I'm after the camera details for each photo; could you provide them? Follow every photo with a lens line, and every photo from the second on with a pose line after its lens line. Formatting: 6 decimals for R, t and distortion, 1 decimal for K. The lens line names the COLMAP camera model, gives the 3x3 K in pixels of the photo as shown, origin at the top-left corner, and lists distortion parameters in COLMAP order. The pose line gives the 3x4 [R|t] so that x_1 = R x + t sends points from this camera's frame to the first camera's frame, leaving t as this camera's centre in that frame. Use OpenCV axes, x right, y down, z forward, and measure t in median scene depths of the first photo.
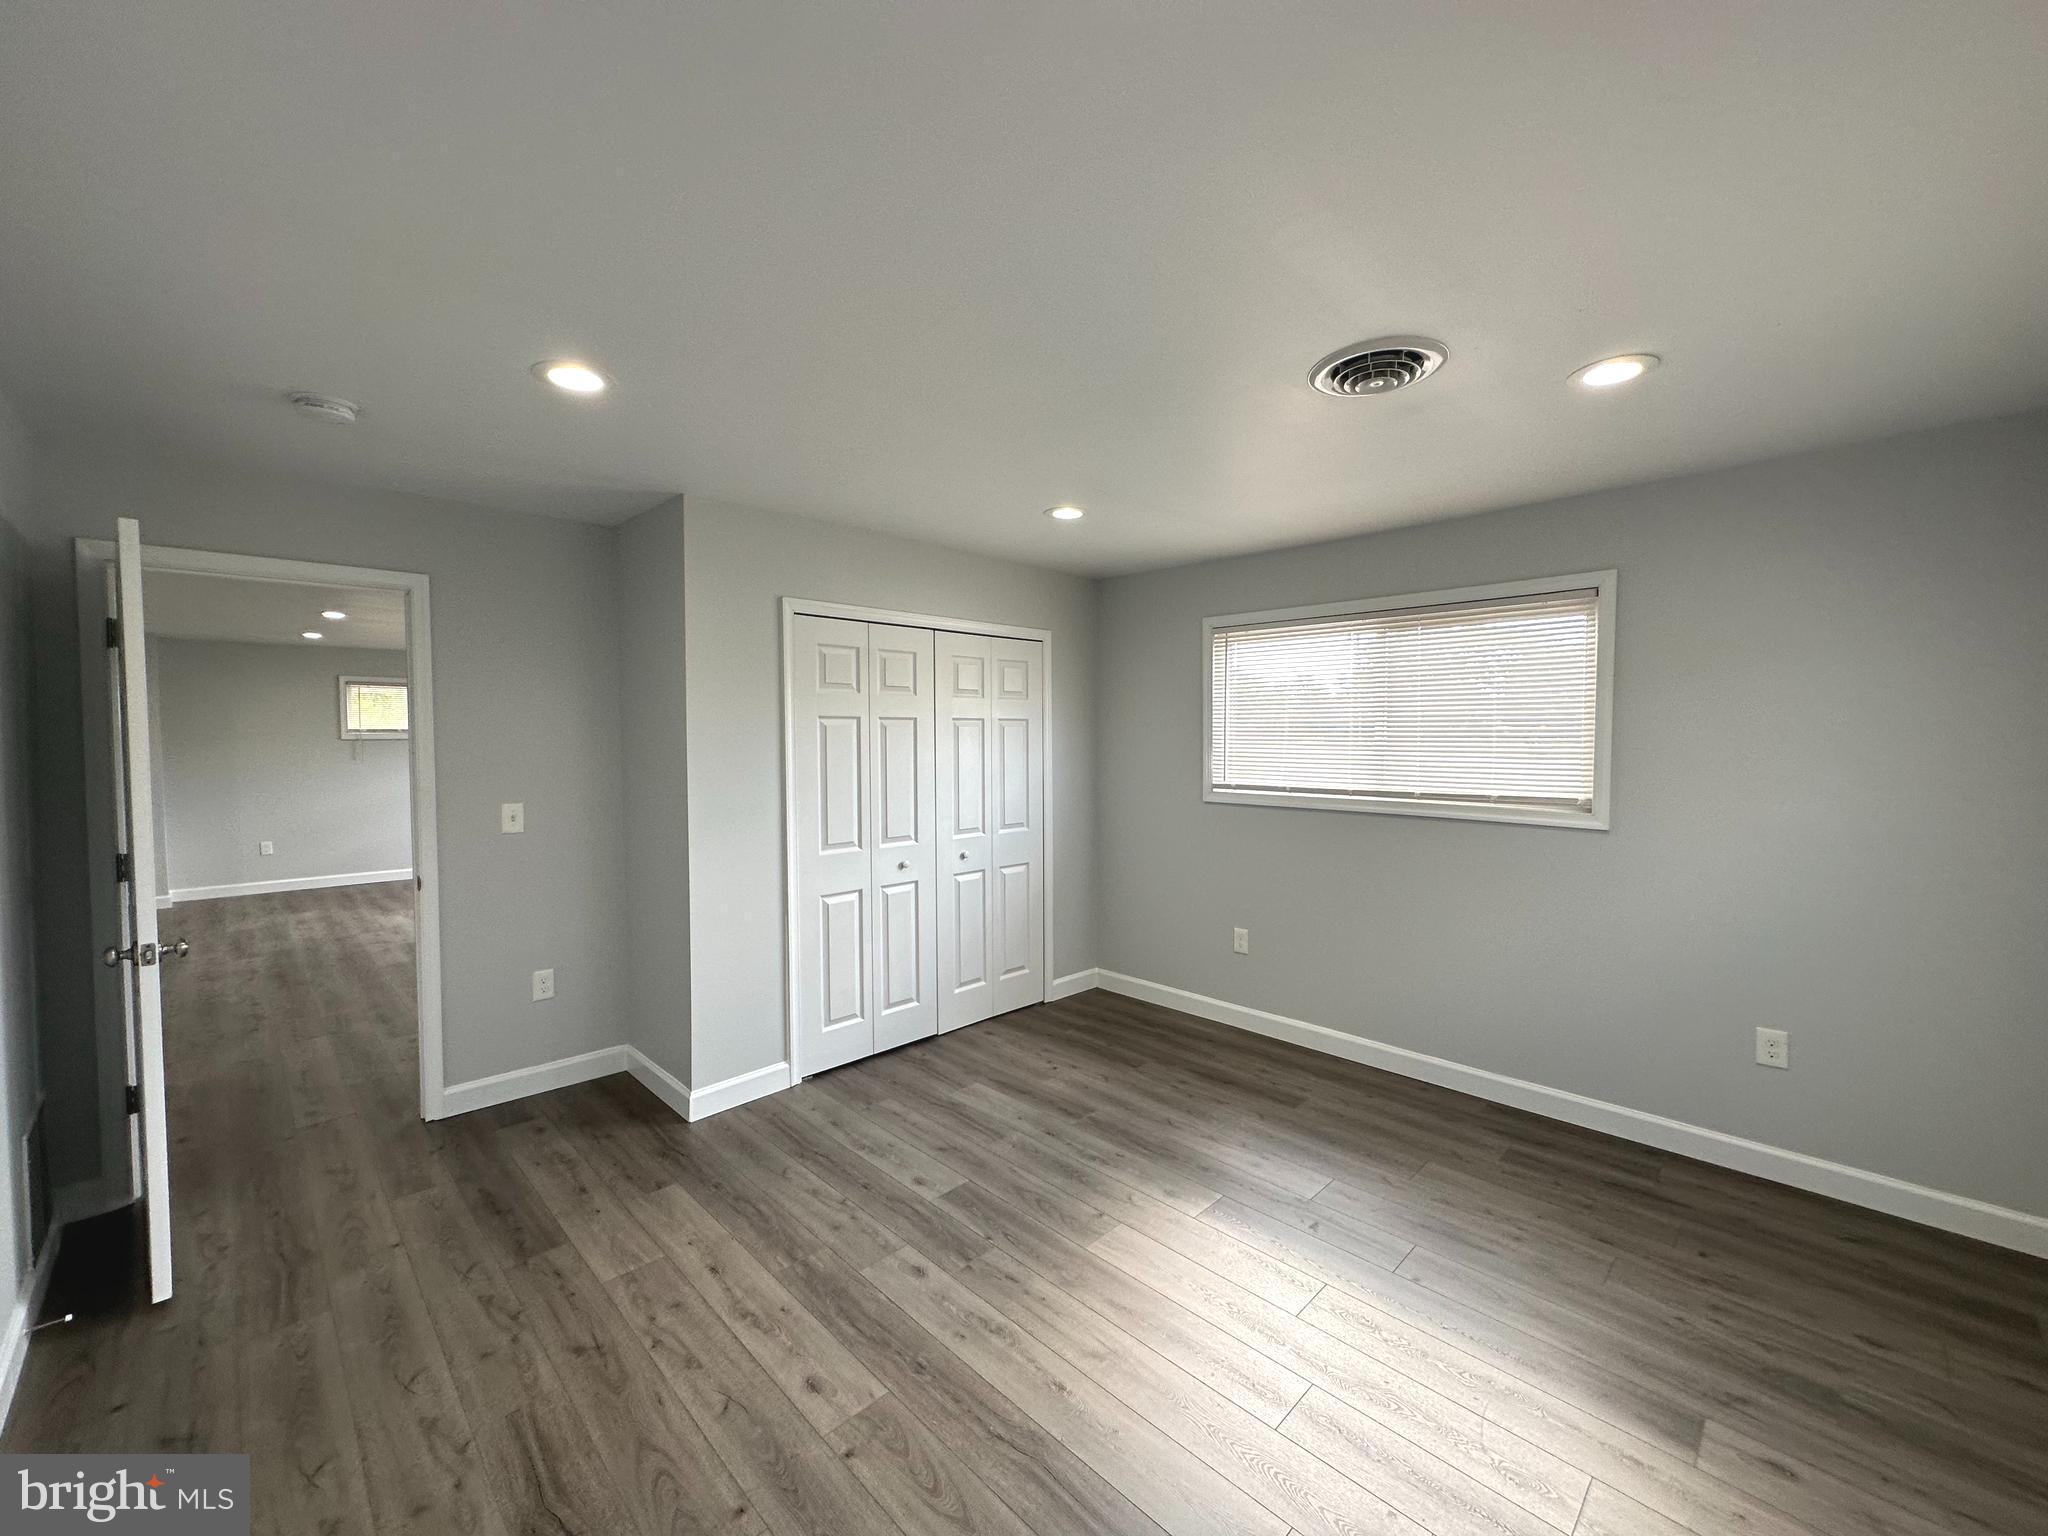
lens RADIAL K [[814.6, 0, 1024.8], [0, 814.6, 762.7], [0, 0, 1]] dist [-0.001544, 0.000808]
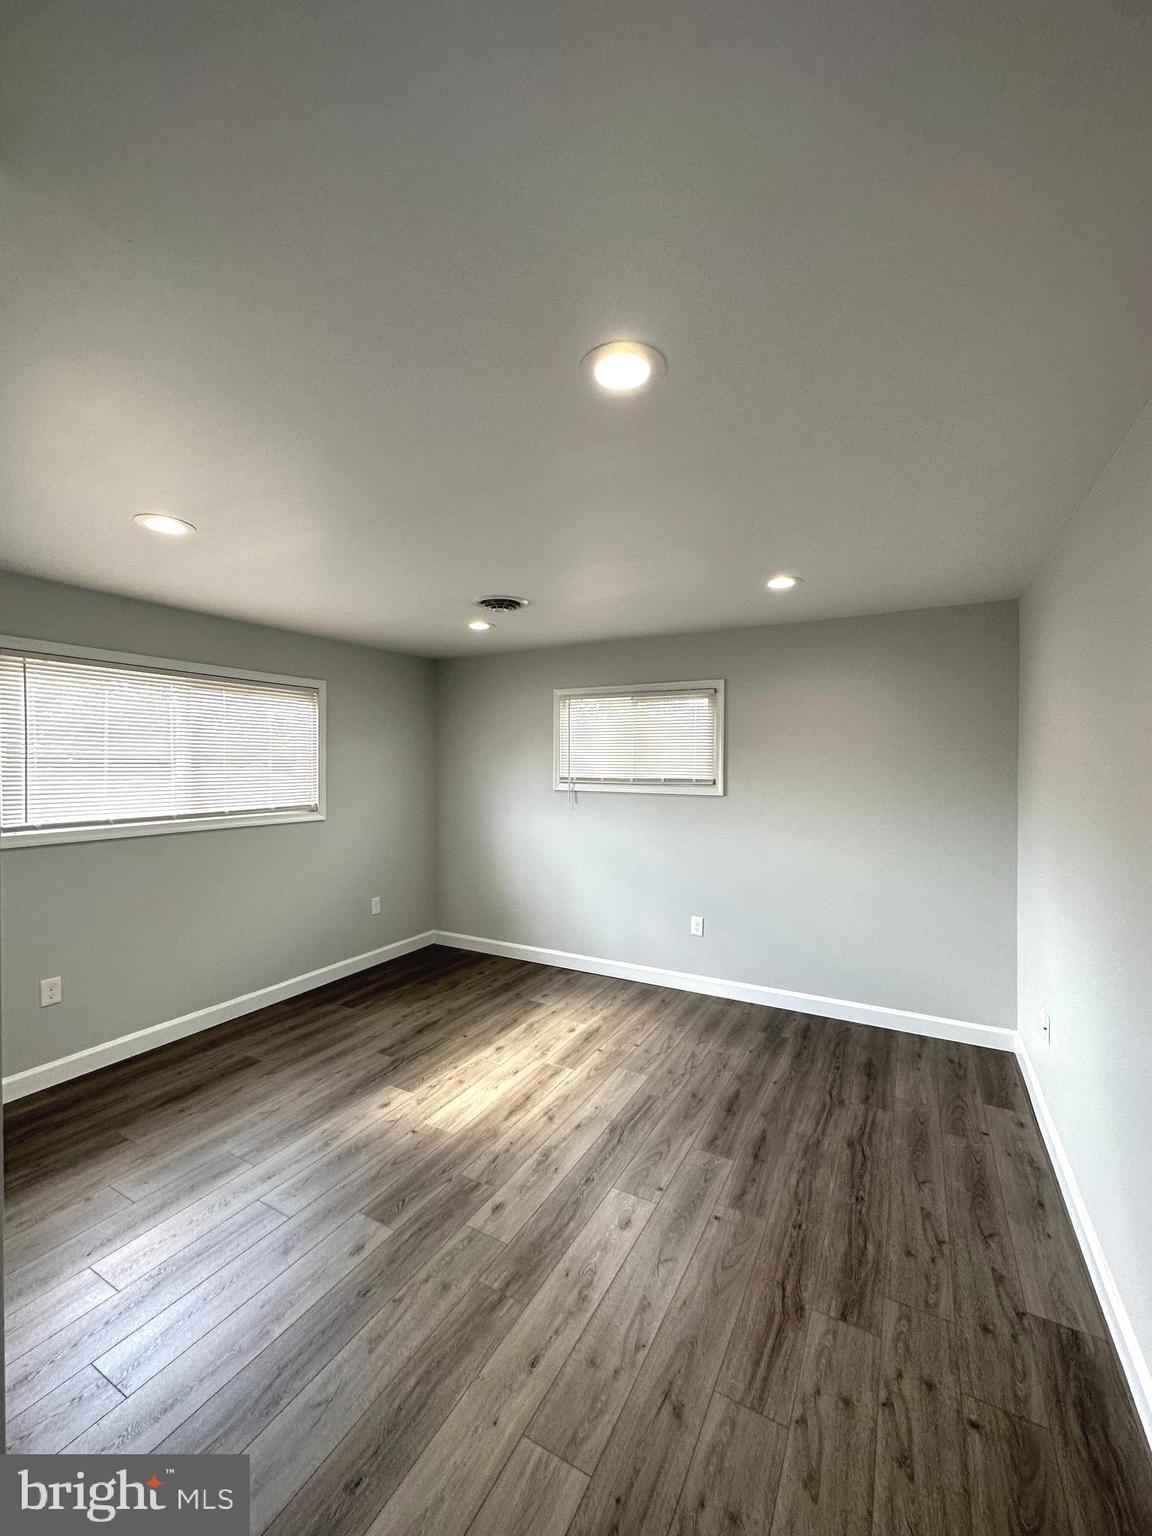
lens RADIAL K [[610.9, 0, 576.7], [0, 610.9, 769.6], [0, 0, 1]] dist [-0.001544, 0.000808]
pose [[-0.284407, -0.008816, 0.958663, -0.915075], [0.031649, 0.999326, 0.018579, -0.046136], [-0.958181, 0.035625, -0.283936, 0.984175]]
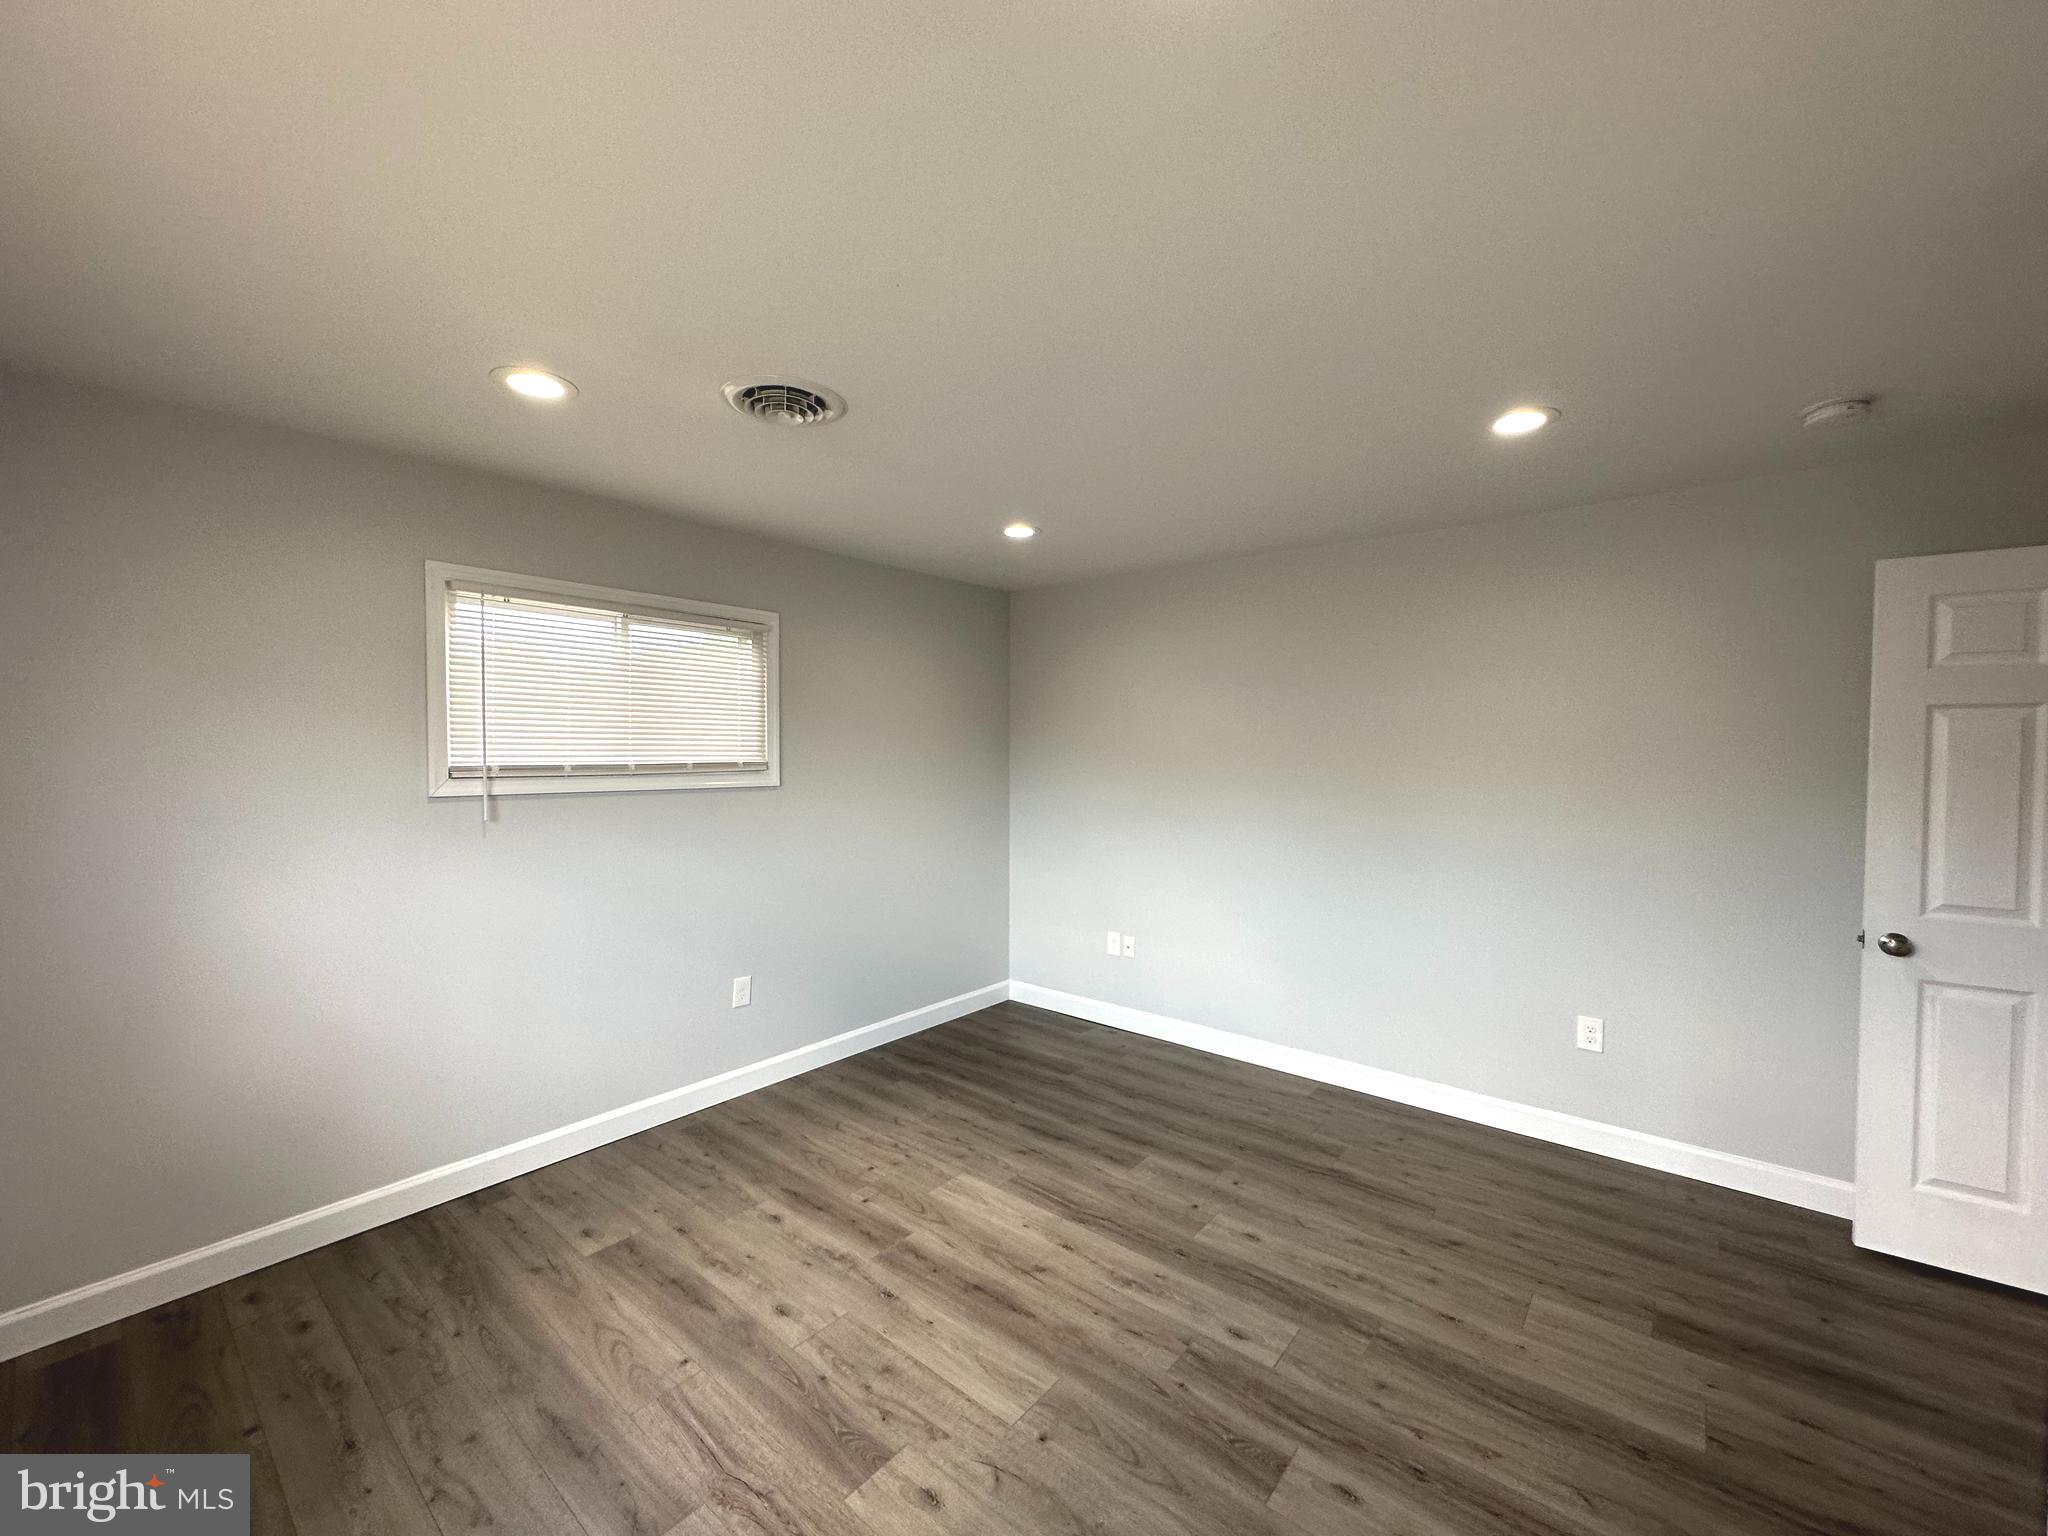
lens RADIAL K [[814.6, 0, 1024.3], [0, 814.6, 769.2], [0, 0, 1]] dist [-0.001544, 0.000808]
pose [[-0.995289, 0.002200, -0.096928, 0.170211], [-0.003787, 0.998097, 0.061542, -0.055057], [0.096879, 0.061619, -0.993387, 1.614093]]
